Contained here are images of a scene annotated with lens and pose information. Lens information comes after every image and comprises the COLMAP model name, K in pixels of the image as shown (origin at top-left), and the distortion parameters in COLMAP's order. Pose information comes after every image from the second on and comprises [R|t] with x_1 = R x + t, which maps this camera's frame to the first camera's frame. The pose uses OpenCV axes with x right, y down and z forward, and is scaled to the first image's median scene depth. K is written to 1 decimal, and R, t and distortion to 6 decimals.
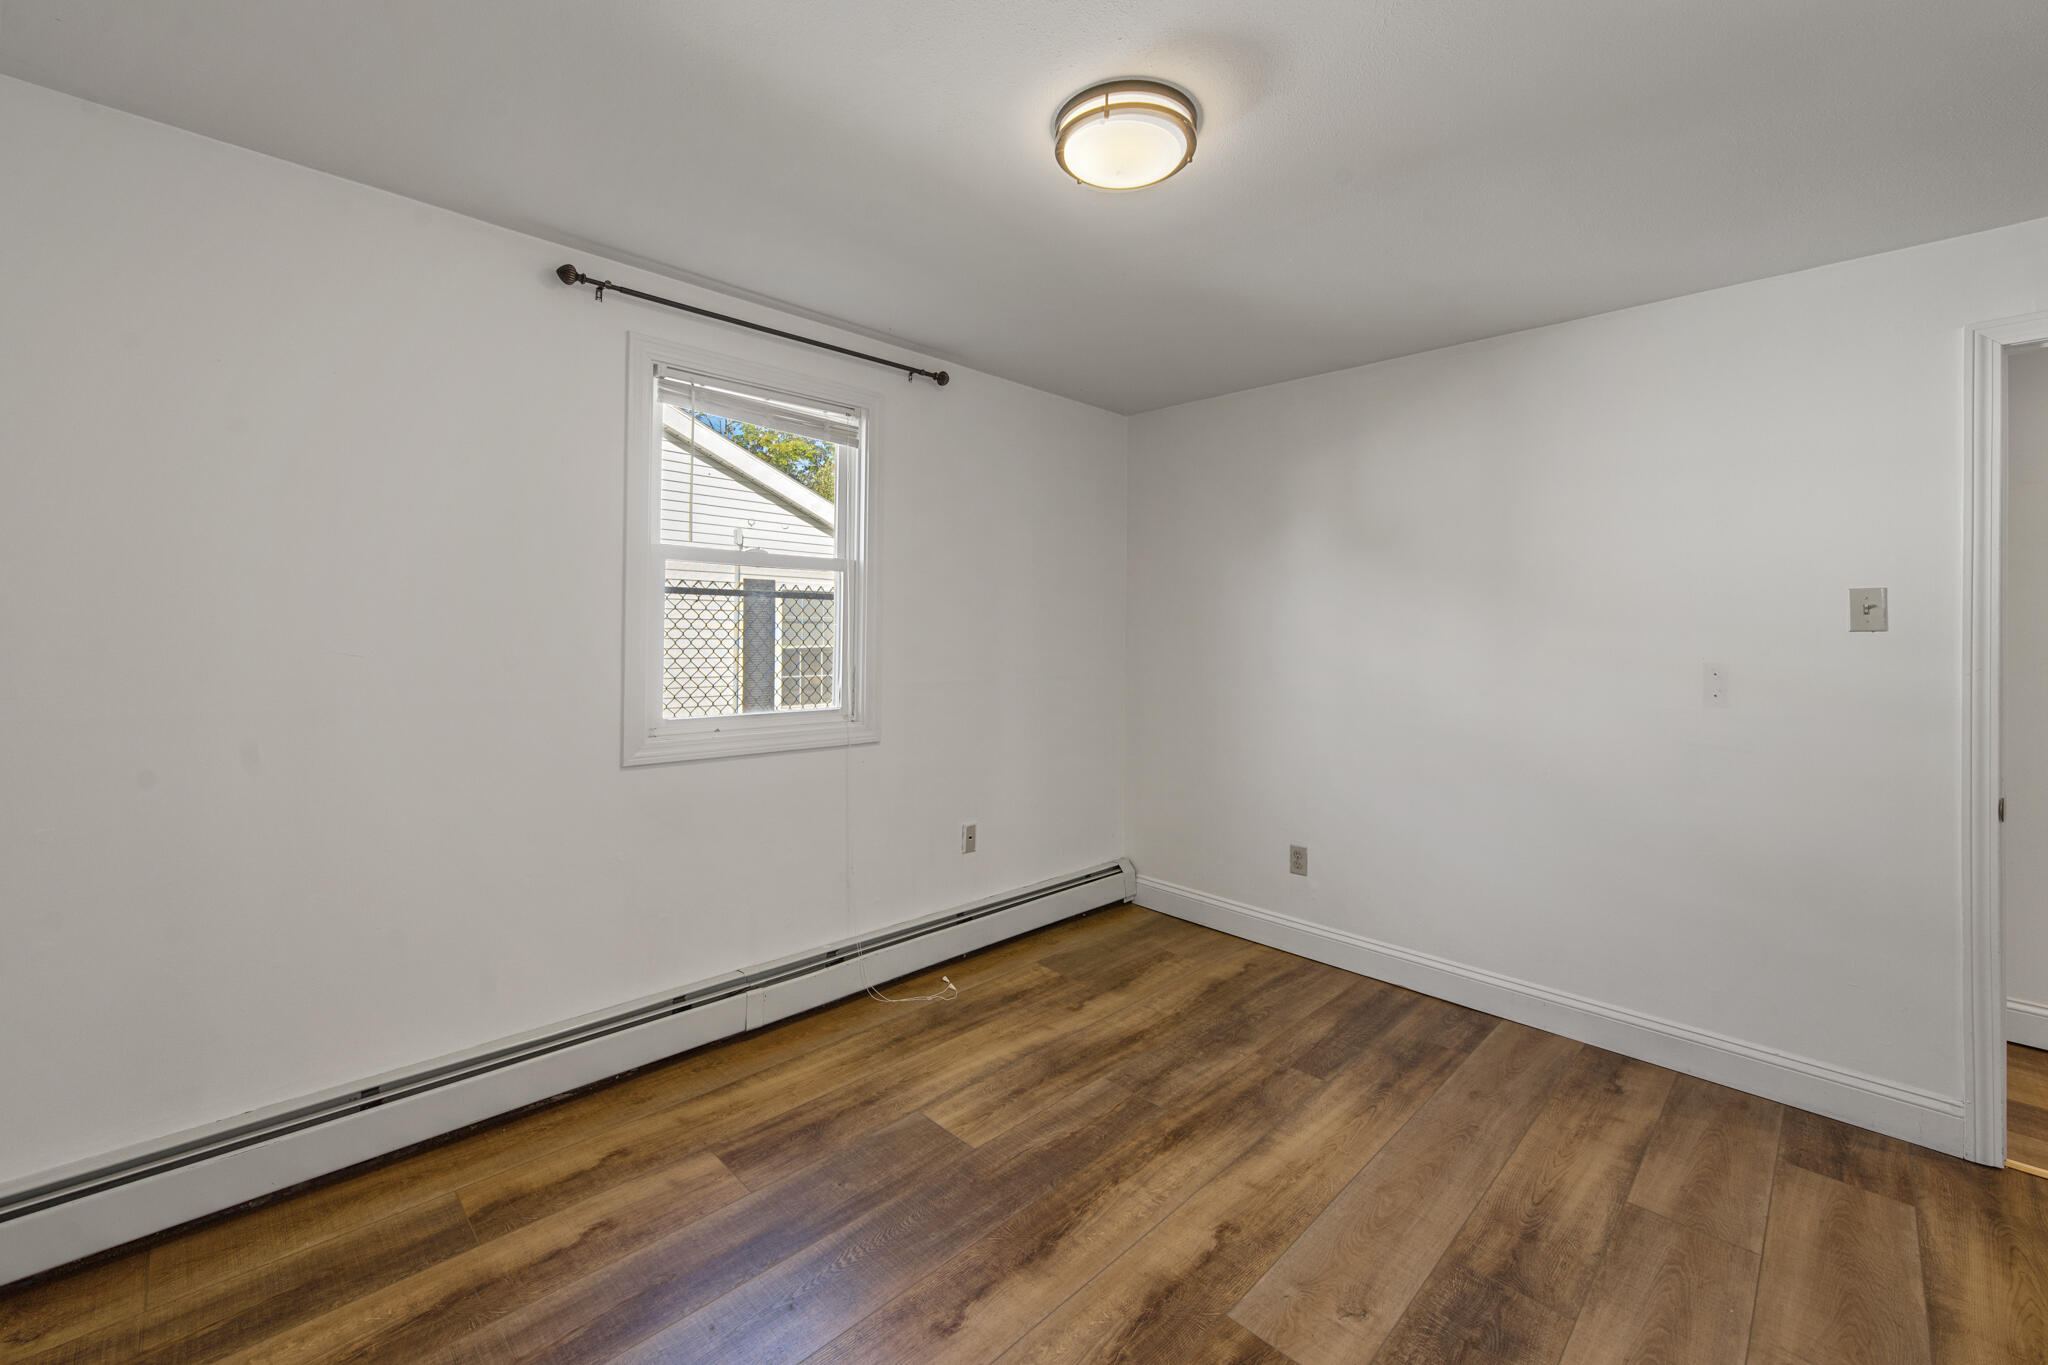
lens RADIAL K [[827.1, 0, 1026.9], [0, 827.1, 633.3], [0, 0, 1]] dist [-0.001128, 0.000108]
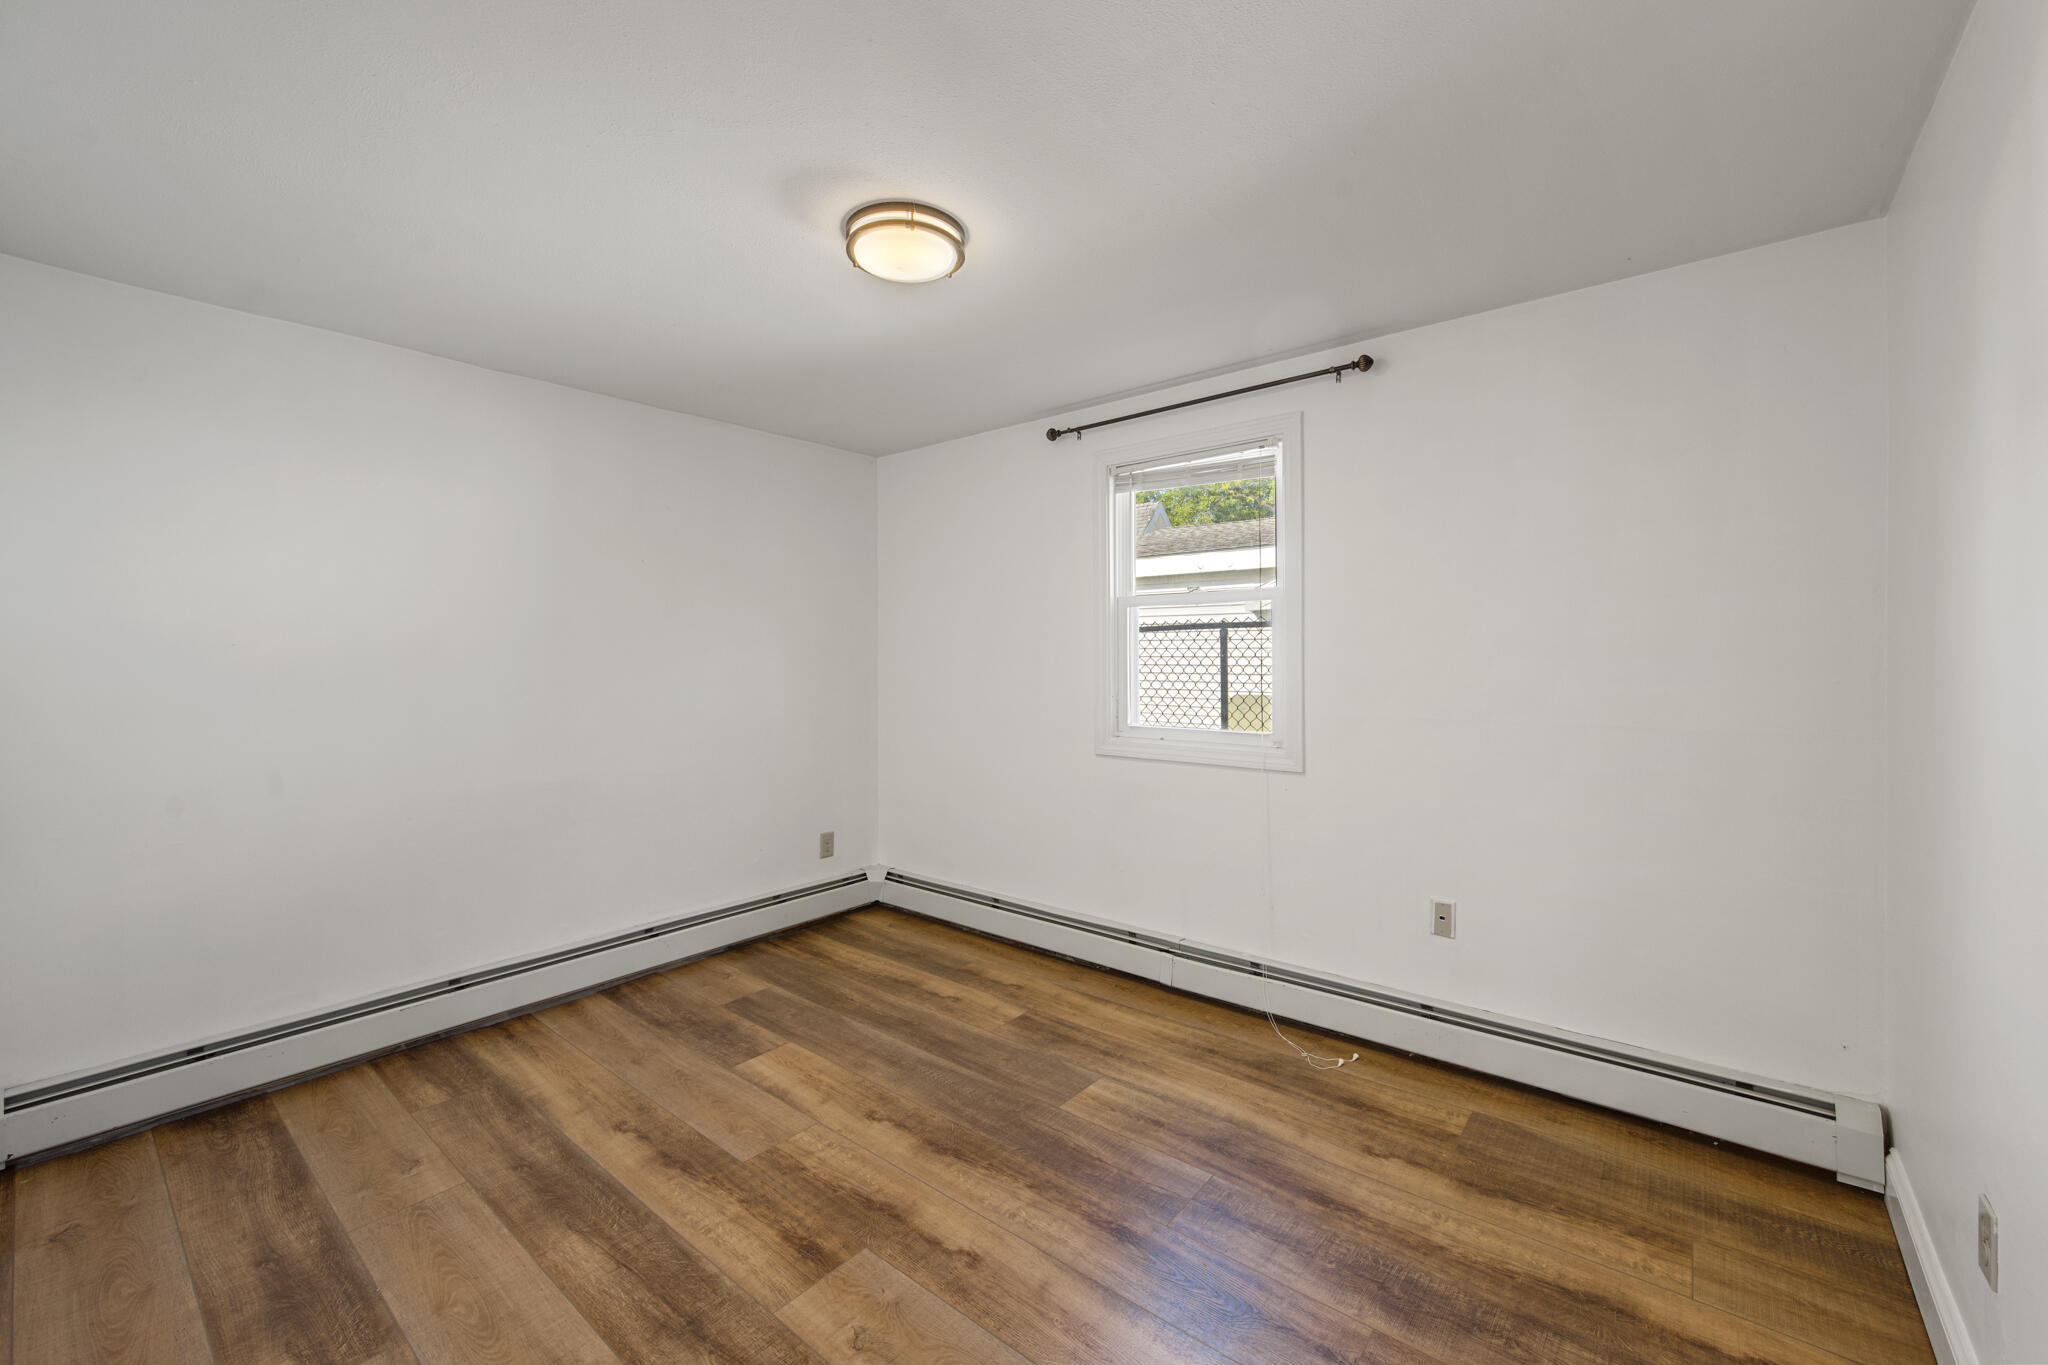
lens RADIAL K [[820.5, 0, 1032.2], [0, 820.5, 669.5], [0, 0, 1]] dist [-0.001588, 0.000008]
pose [[0.106258, 0.001978, -0.994337, 0.917900], [0.002934, 0.999993, 0.002302, 0.010254], [0.994334, -0.003162, 0.106251, 0.727550]]
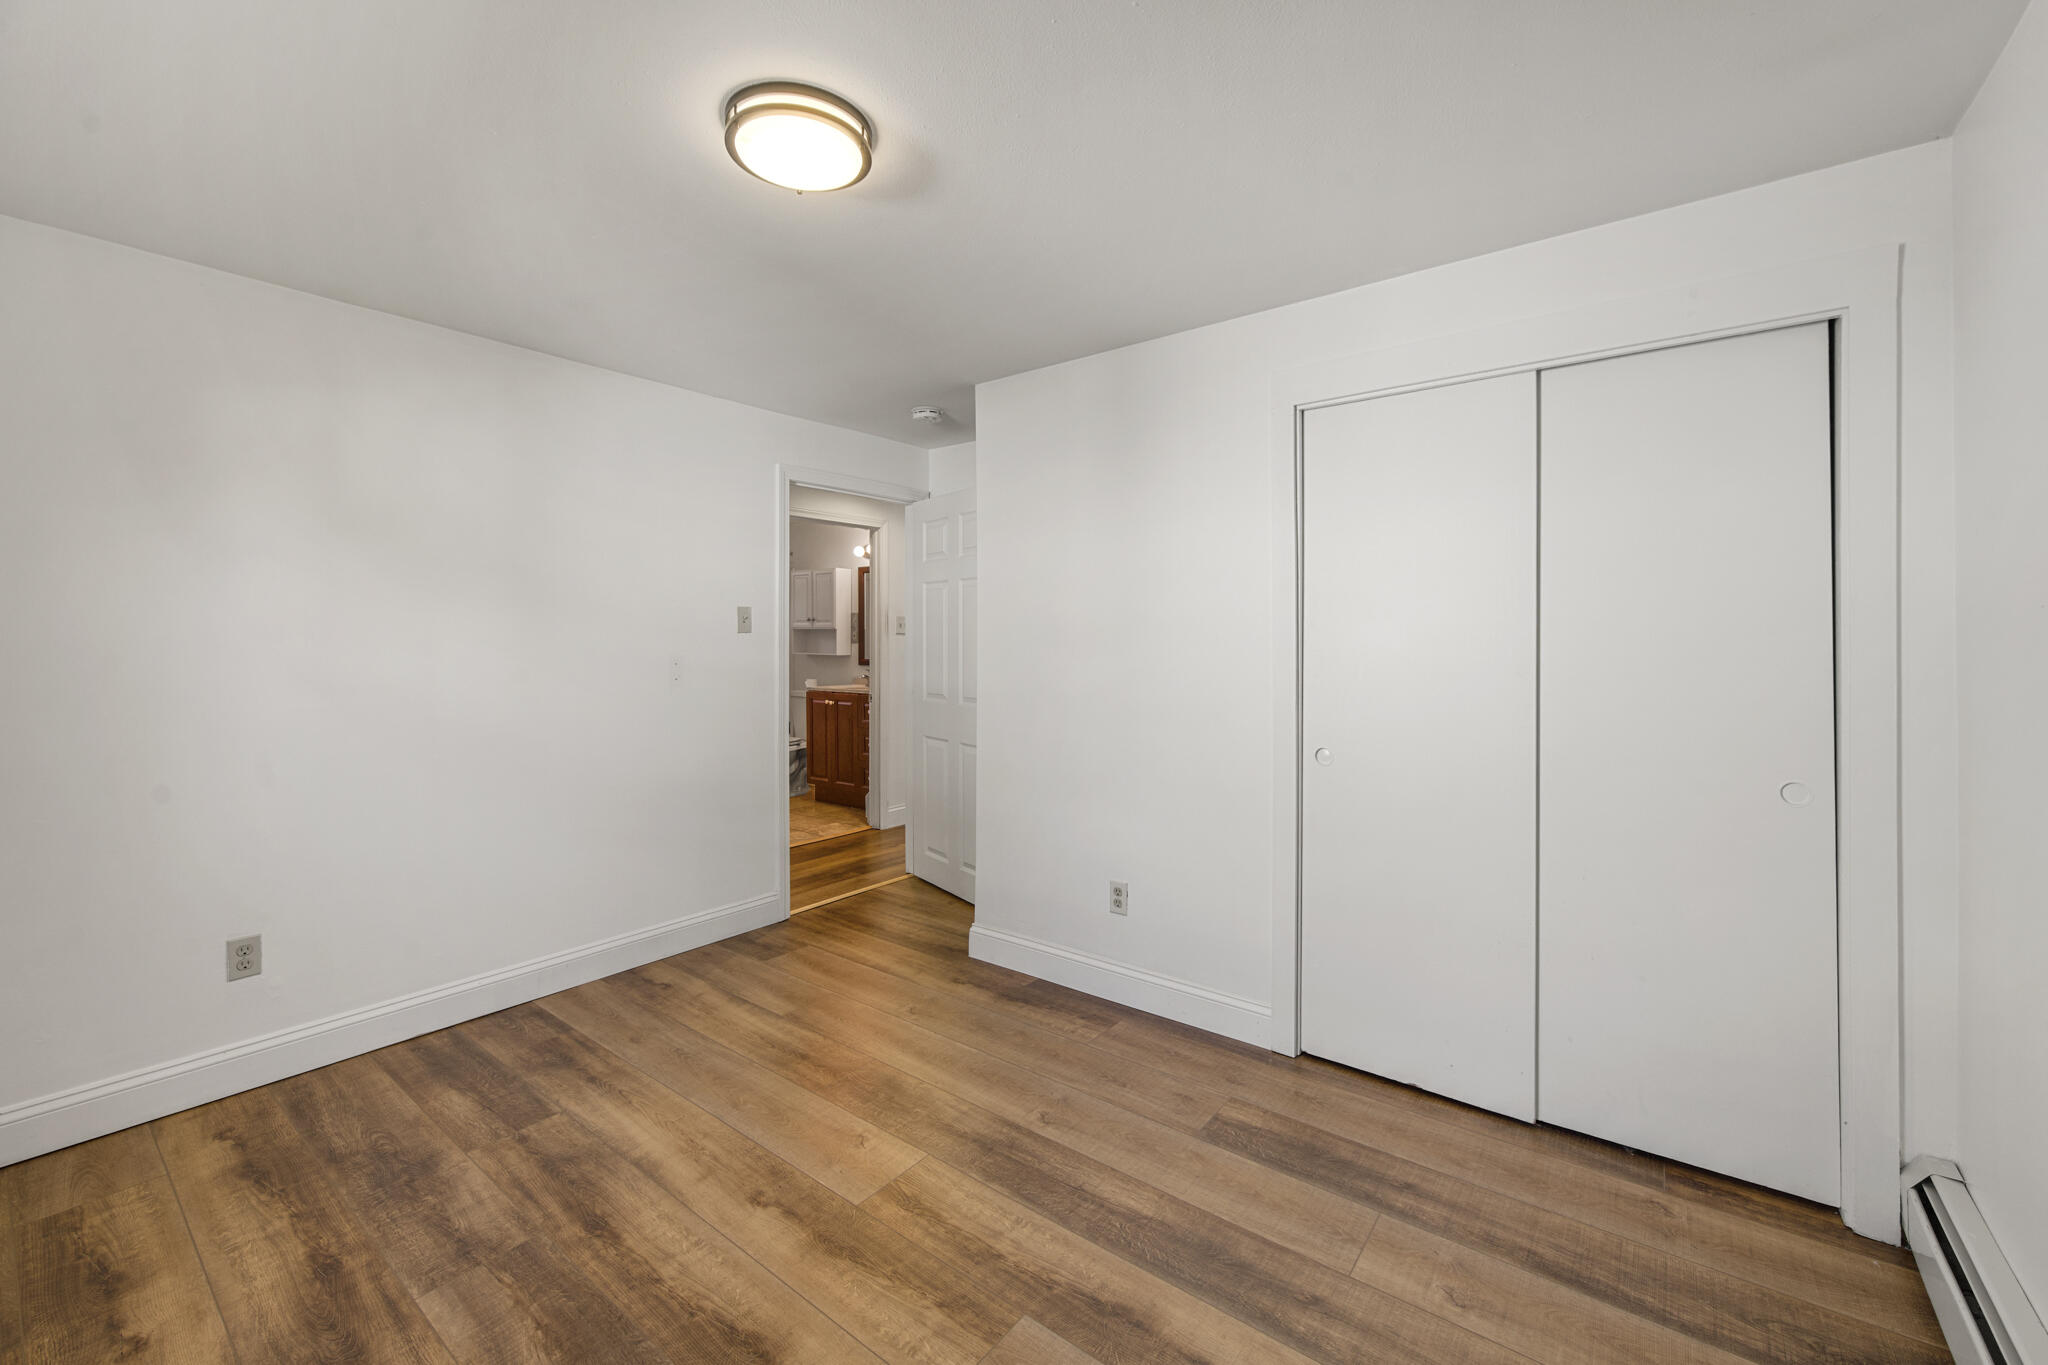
lens RADIAL K [[827.1, 0, 1026.9], [0, 827.1, 633.3], [0, 0, 1]] dist [-0.001128, 0.000108]
pose [[-0.126075, -0.005627, 0.992005, -0.638506], [0.002389, 0.999979, 0.005976, -0.008326], [-0.992018, 0.003124, -0.126059, 0.591074]]
